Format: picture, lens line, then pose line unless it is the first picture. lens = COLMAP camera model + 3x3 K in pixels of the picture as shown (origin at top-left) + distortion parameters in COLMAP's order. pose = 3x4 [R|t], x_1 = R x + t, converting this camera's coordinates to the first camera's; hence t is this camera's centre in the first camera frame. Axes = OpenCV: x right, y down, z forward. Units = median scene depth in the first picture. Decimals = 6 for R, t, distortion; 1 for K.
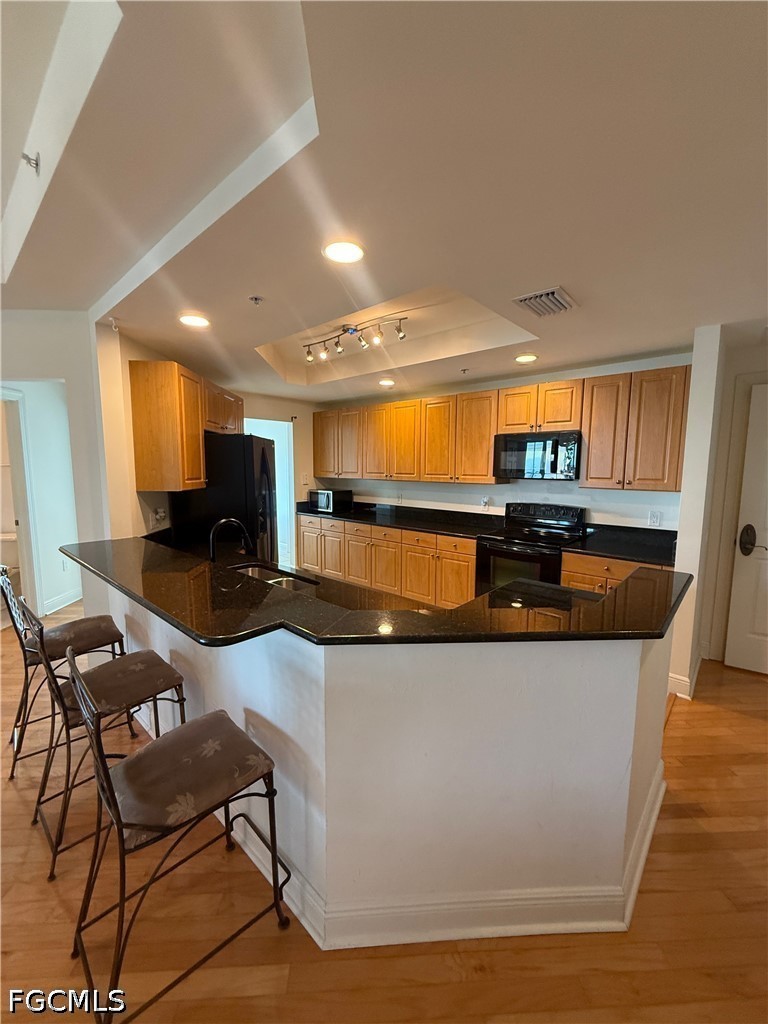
lens RADIAL K [[409.4, 0, 384.0], [0, 409.4, 512.0], [0, 0, 1]] dist [0.000828, 0.000646]
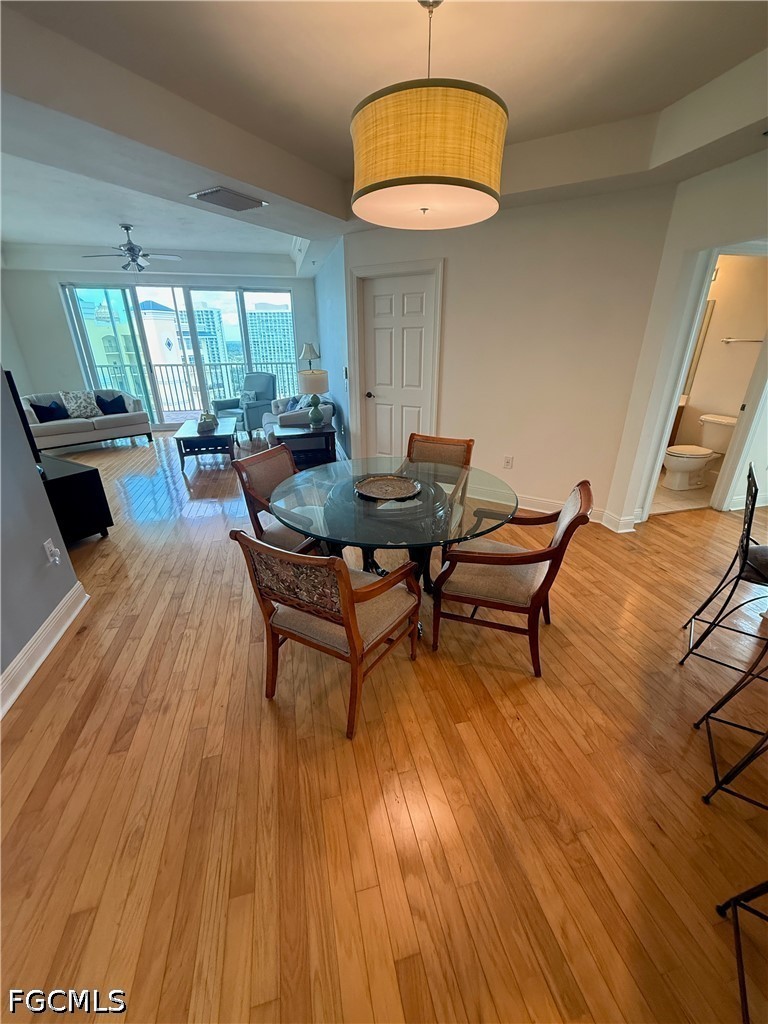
lens RADIAL K [[409.4, 0, 384.0], [0, 409.4, 512.0], [0, 0, 1]] dist [0.000828, 0.000646]
pose [[0.197454, 0.377916, -0.904539, -0.256622], [-0.106540, 0.925513, 0.363422, -0.008540], [0.974506, 0.024611, 0.223009, 0.017768]]
